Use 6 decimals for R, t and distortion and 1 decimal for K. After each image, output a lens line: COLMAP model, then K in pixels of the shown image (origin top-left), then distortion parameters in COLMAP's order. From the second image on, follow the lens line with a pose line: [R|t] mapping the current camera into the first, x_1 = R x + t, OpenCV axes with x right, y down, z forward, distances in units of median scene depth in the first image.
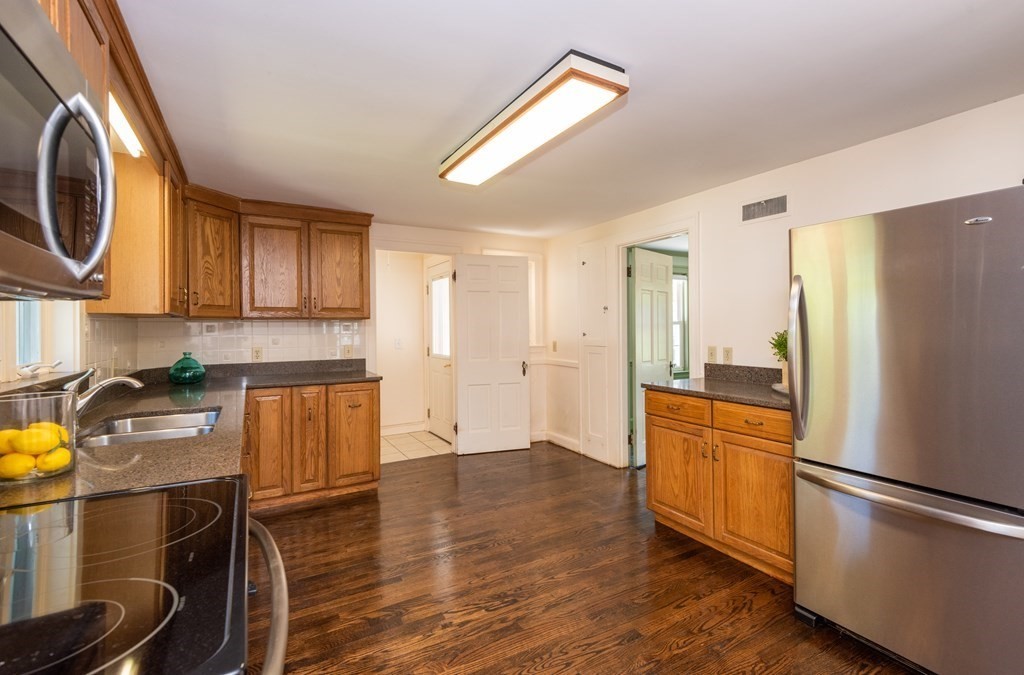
lens RADIAL K [[459.0, 0, 512.5], [0, 459.0, 330.3], [0, 0, 1]] dist [0.004699, -0.006250]
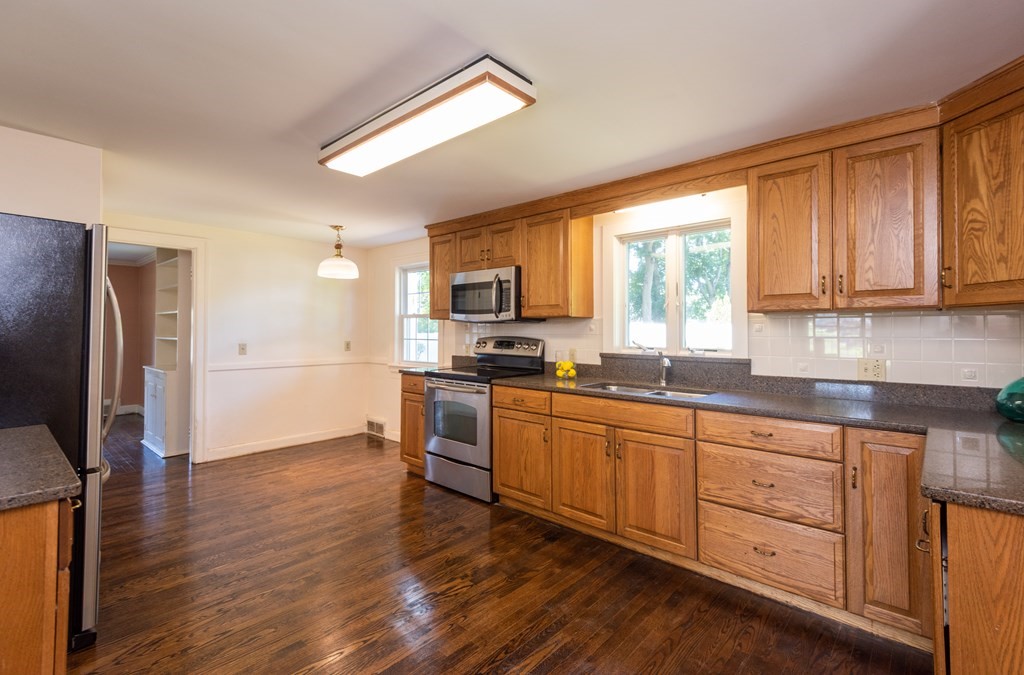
lens RADIAL K [[459.0, 0, 513.6], [0, 459.0, 322.8], [0, 0, 1]] dist [0.004699, -0.006250]
pose [[-0.948569, 0.003588, -0.316549, 0.070807], [0.008610, 0.999858, -0.014469, -0.003187], [0.316453, -0.016450, -0.948466, 1.358433]]
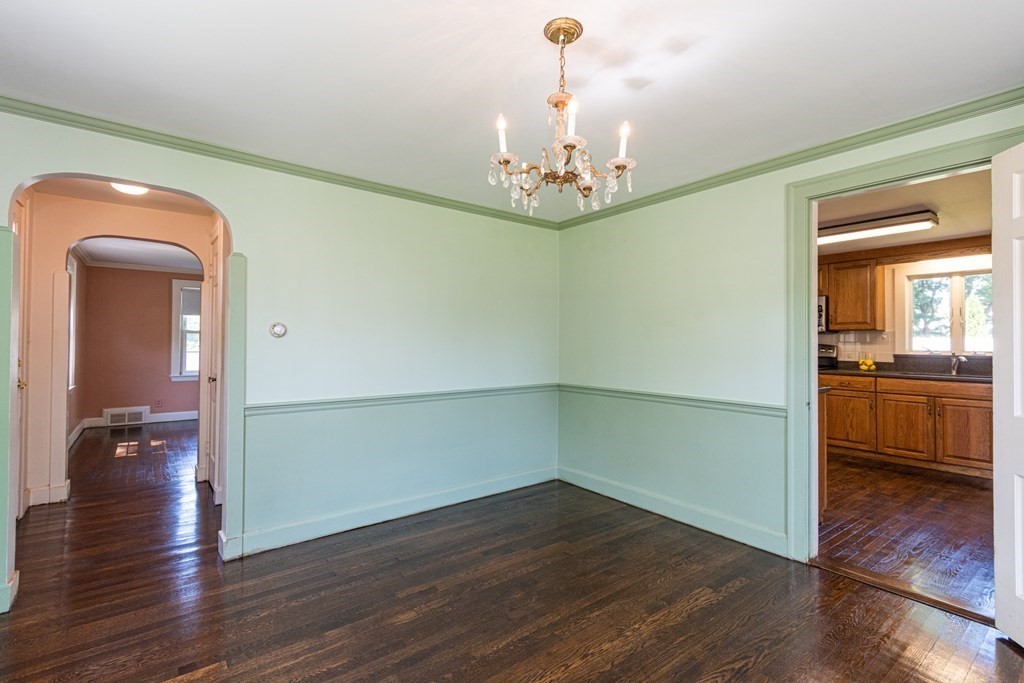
lens RADIAL K [[459.0, 0, 527.6], [0, 459.0, 335.4], [0, 0, 1]] dist [0.004699, -0.006250]
pose [[-0.989486, 0.001884, -0.144616, 1.045944], [0.003734, 0.999915, -0.012521, 0.003381], [0.144580, -0.012930, -0.989409, 1.811183]]
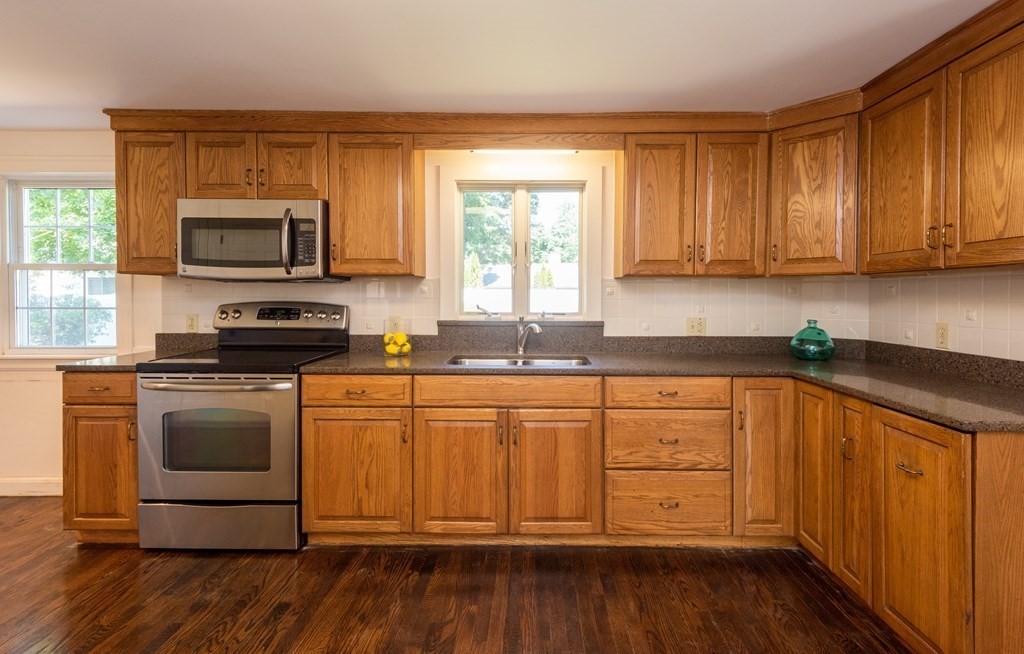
lens RADIAL K [[475.5, 0, 532.0], [0, 475.5, 299.3], [0, 0, 1]] dist [0.015941, -0.005050]
pose [[-0.495610, 0.019197, -0.868333, 0.244717], [0.002645, 0.999784, 0.020594, -0.005666], [0.868541, 0.007910, -0.495554, 1.009633]]
